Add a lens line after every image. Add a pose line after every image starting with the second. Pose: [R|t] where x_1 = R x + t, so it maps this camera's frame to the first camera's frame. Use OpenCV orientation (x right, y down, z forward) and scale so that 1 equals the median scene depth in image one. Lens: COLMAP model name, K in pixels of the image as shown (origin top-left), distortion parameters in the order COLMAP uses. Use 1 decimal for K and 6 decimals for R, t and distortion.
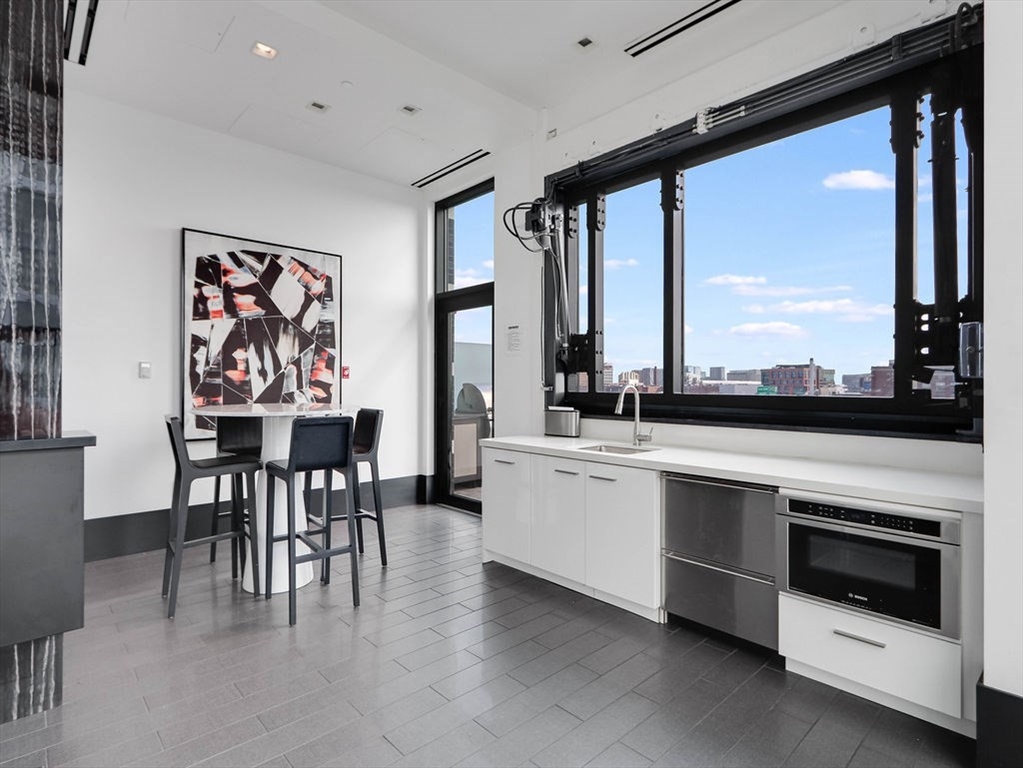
lens RADIAL K [[530.4, 0, 511.5], [0, 530.4, 384.0], [0, 0, 1]] dist [-0.000589, -0.000084]
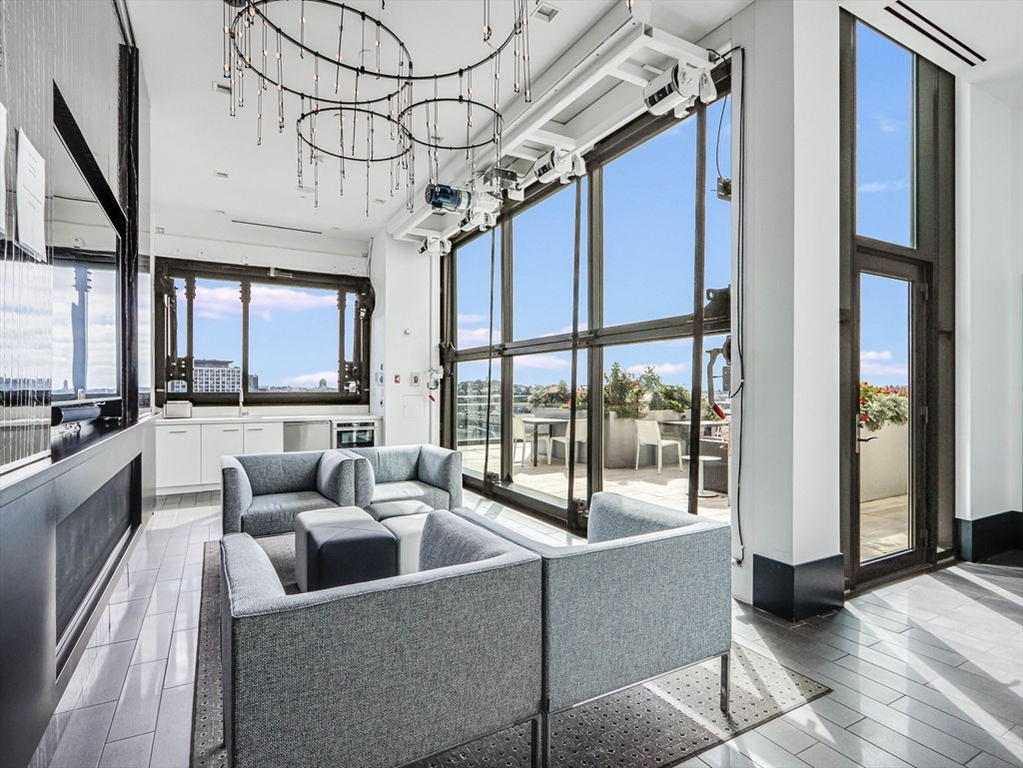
lens RADIAL K [[530.4, 0, 511.5], [0, 530.4, 384.0], [0, 0, 1]] dist [-0.000589, -0.000084]
pose [[0.238148, 0.002008, 0.971227, -1.980414], [-0.000378, 0.999998, -0.001975, -0.014101], [-0.971229, 0.000103, 0.238148, -0.659739]]
